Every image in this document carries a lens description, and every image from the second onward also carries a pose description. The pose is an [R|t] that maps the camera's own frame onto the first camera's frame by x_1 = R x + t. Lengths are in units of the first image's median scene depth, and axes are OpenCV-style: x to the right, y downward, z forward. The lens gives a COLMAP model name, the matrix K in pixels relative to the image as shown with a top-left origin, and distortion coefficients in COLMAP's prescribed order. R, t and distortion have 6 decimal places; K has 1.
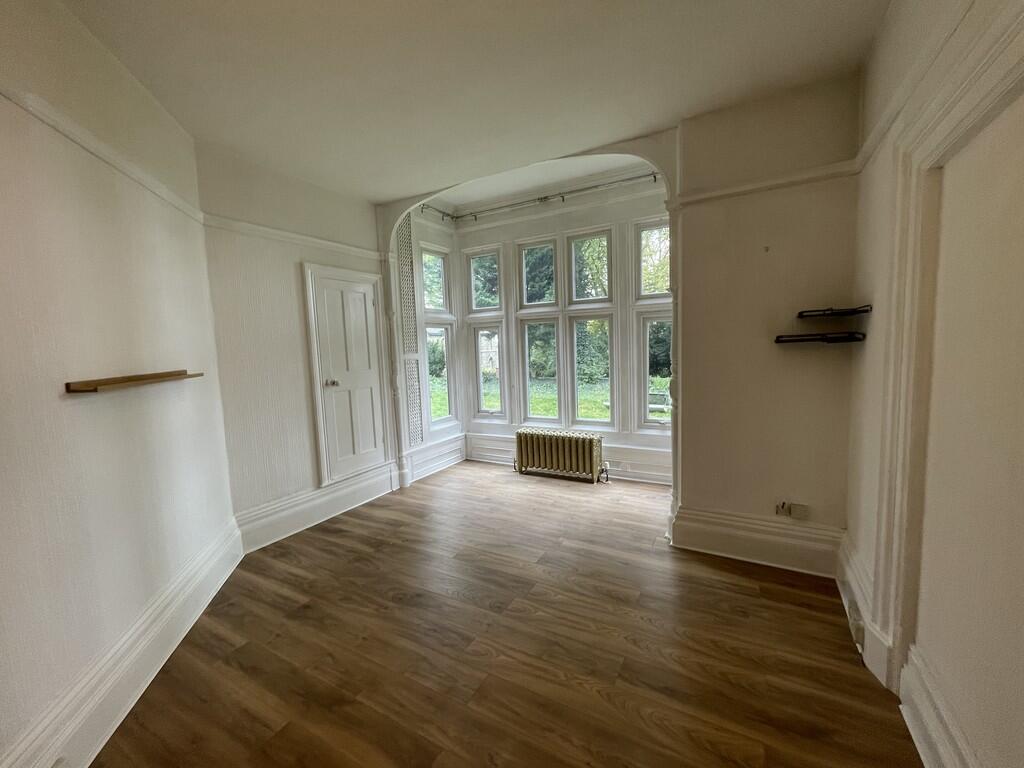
lens RADIAL K [[417.1, 0, 513.2], [0, 417.1, 384.1], [0, 0, 1]] dist [0.001333, -0.000447]
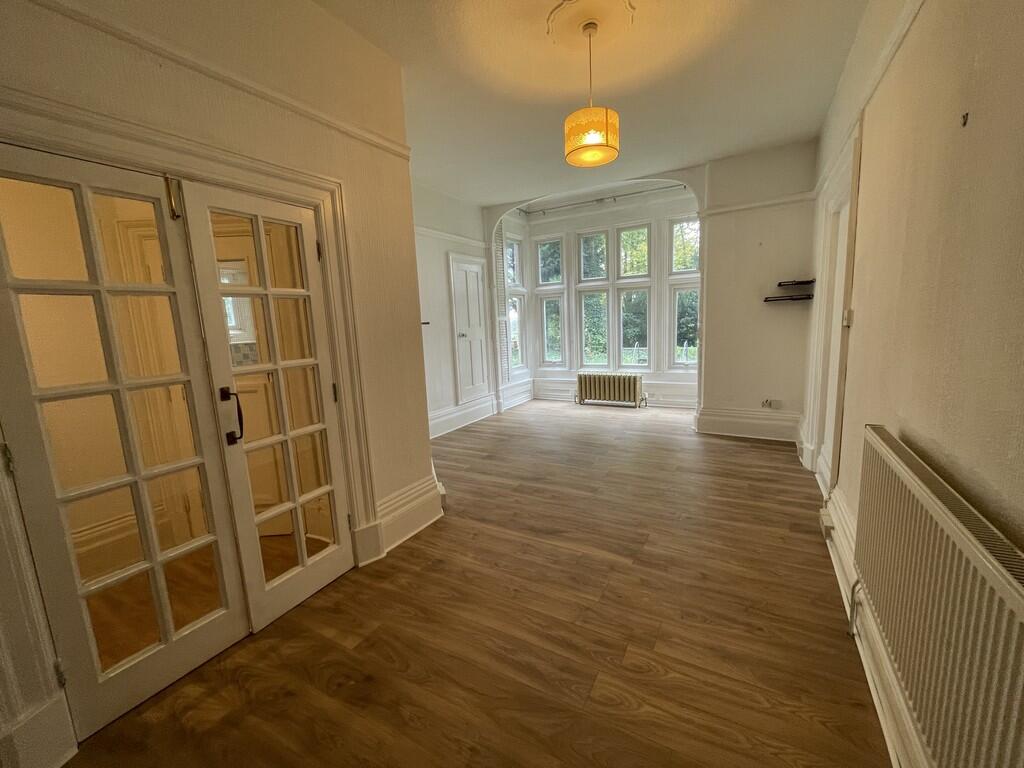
lens RADIAL K [[417.1, 0, 513.1], [0, 417.1, 385.1], [0, 0, 1]] dist [0.001333, -0.000447]
pose [[0.999950, -0.006707, -0.007361, -0.218909], [0.007129, 0.998240, 0.058873, 0.077637], [0.006953, -0.058922, 0.998238, -0.415263]]
